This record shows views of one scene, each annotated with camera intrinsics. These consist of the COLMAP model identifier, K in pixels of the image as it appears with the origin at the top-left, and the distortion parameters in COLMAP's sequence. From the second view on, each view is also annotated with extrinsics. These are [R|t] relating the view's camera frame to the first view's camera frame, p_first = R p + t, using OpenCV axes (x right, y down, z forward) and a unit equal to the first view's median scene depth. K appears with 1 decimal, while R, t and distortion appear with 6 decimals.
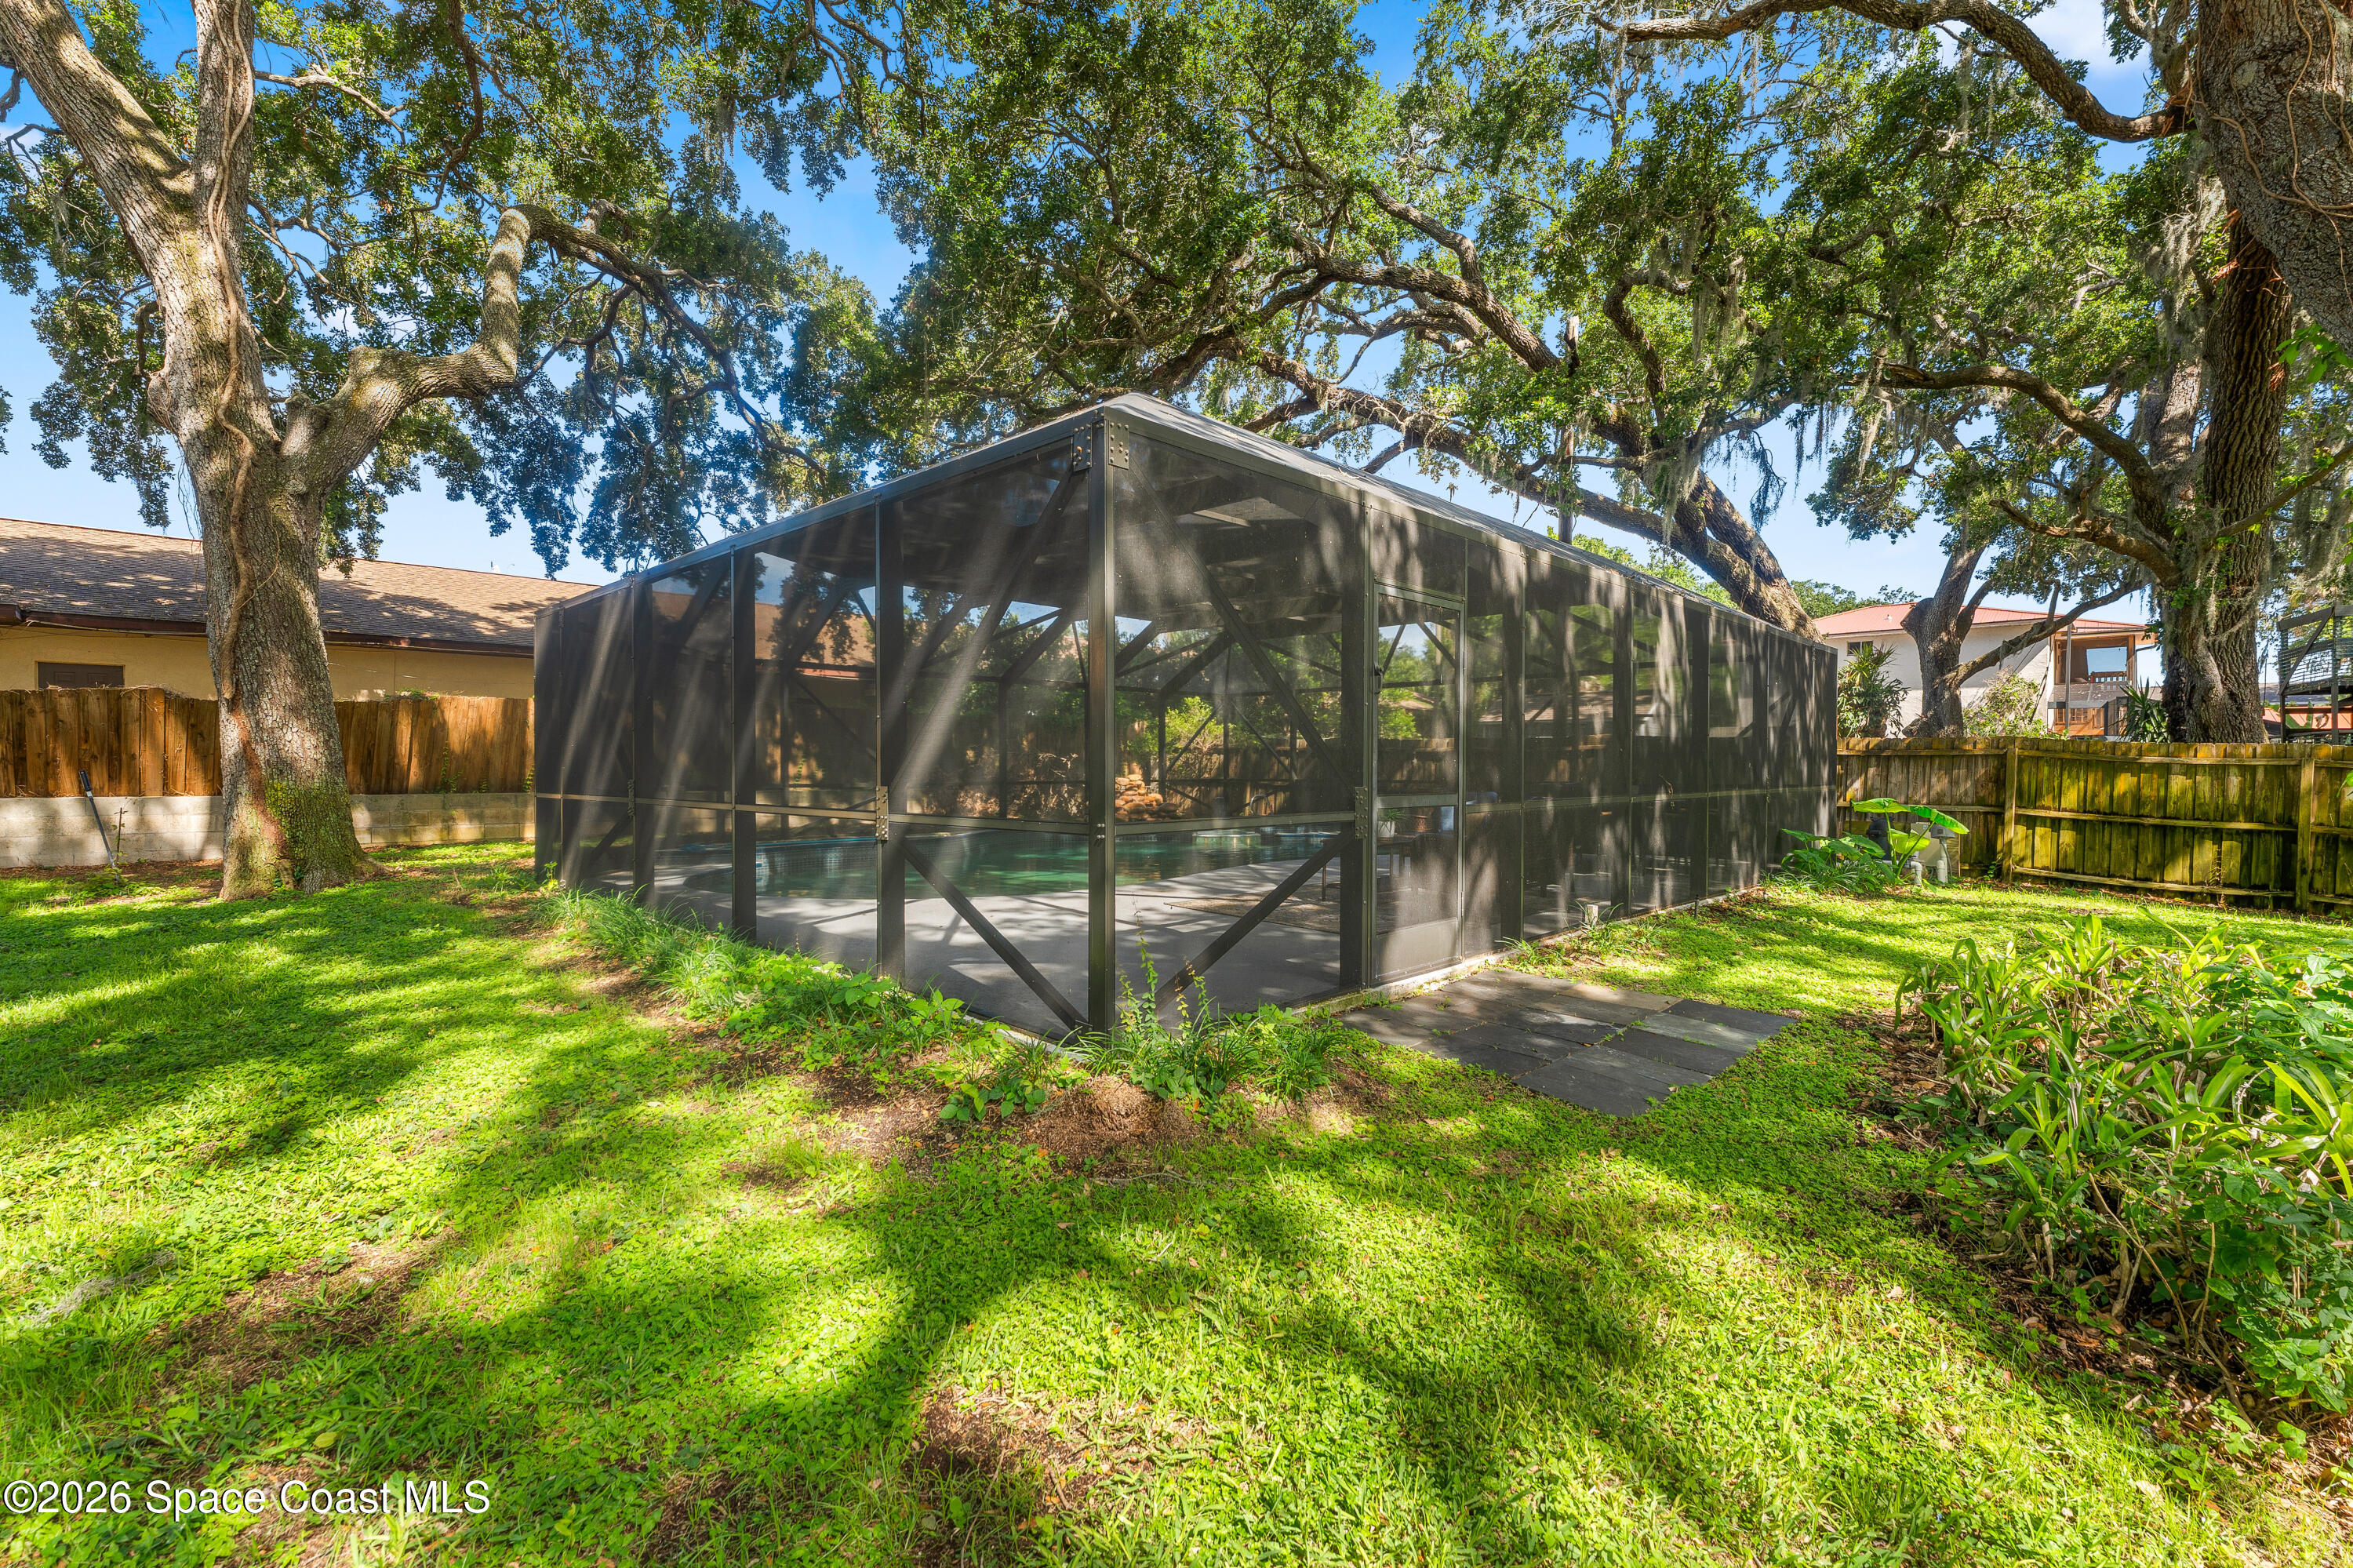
lens RADIAL K [[1042.8, 0, 1175.7], [0, 1042.8, 778.6], [0, 0, 1]] dist [0.003260, 0.000260]
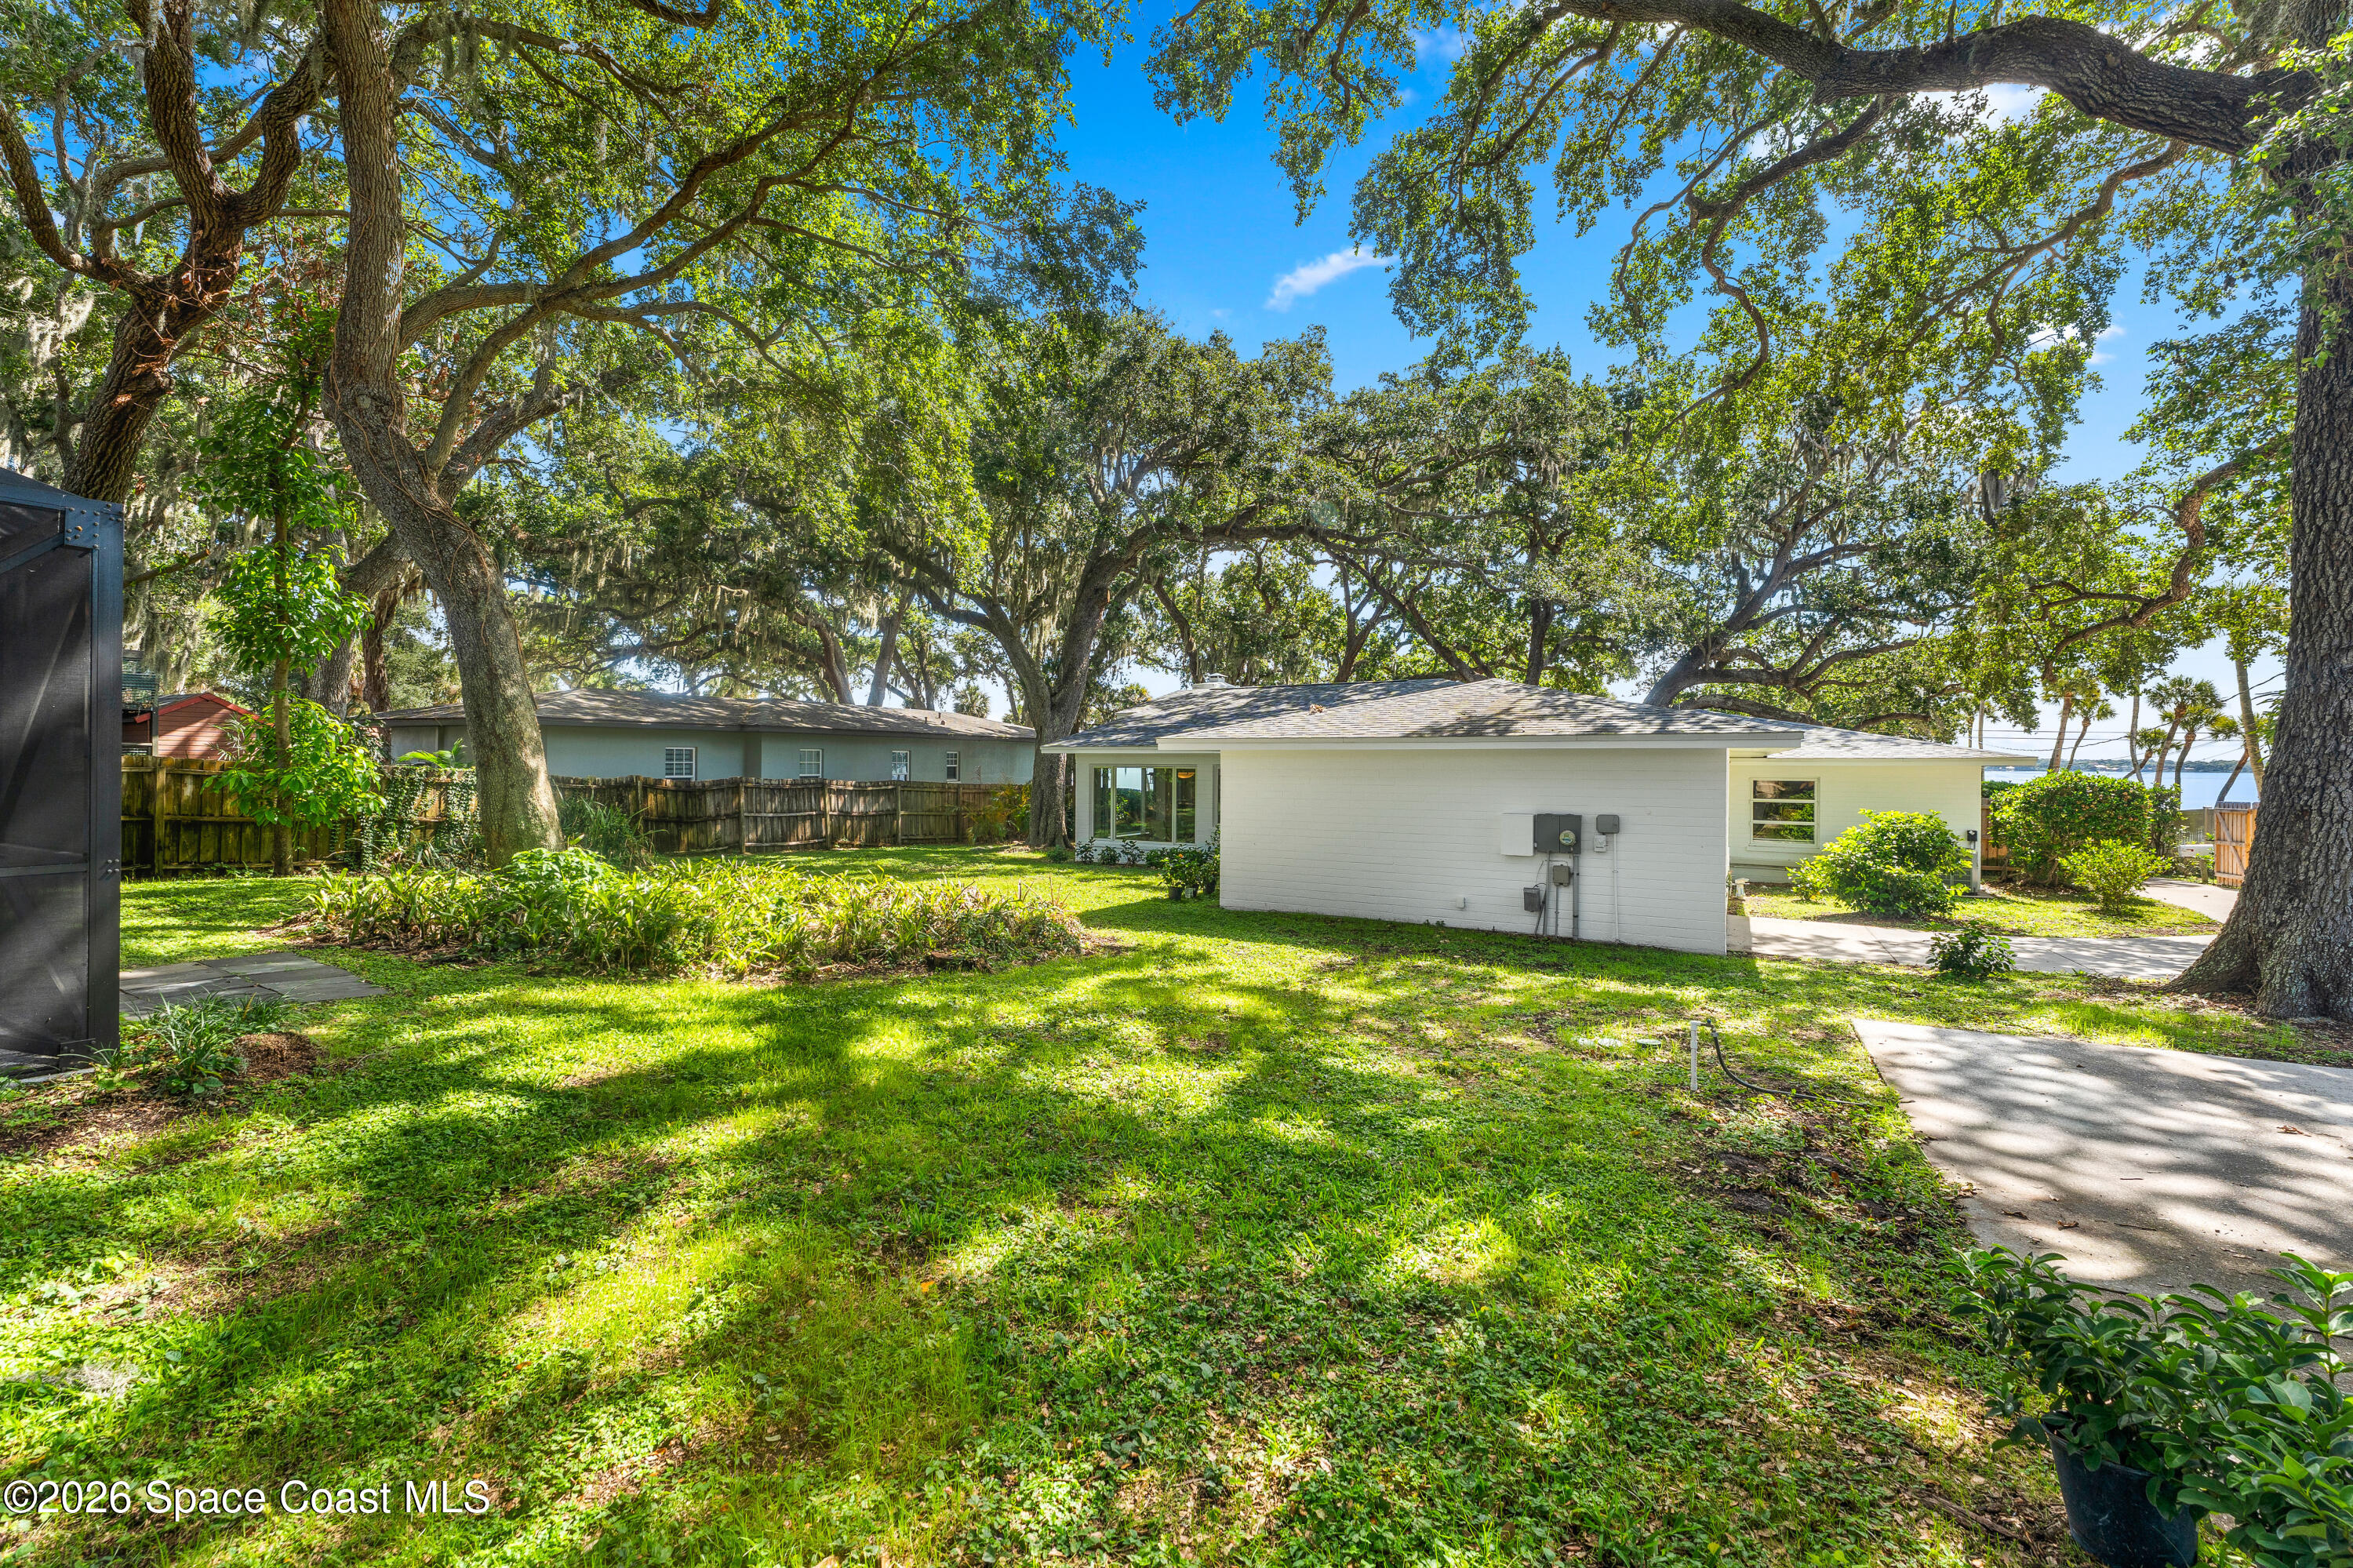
lens RADIAL K [[951.3, 0, 1177.4], [0, 951.3, 774.5], [0, 0, 1]] dist [0.001068, -0.000113]
pose [[-0.285354, -0.011554, 0.958353, -2.046201], [0.006155, 0.999885, 0.013888, -0.065806], [-0.958402, 0.009861, -0.285250, 0.262541]]
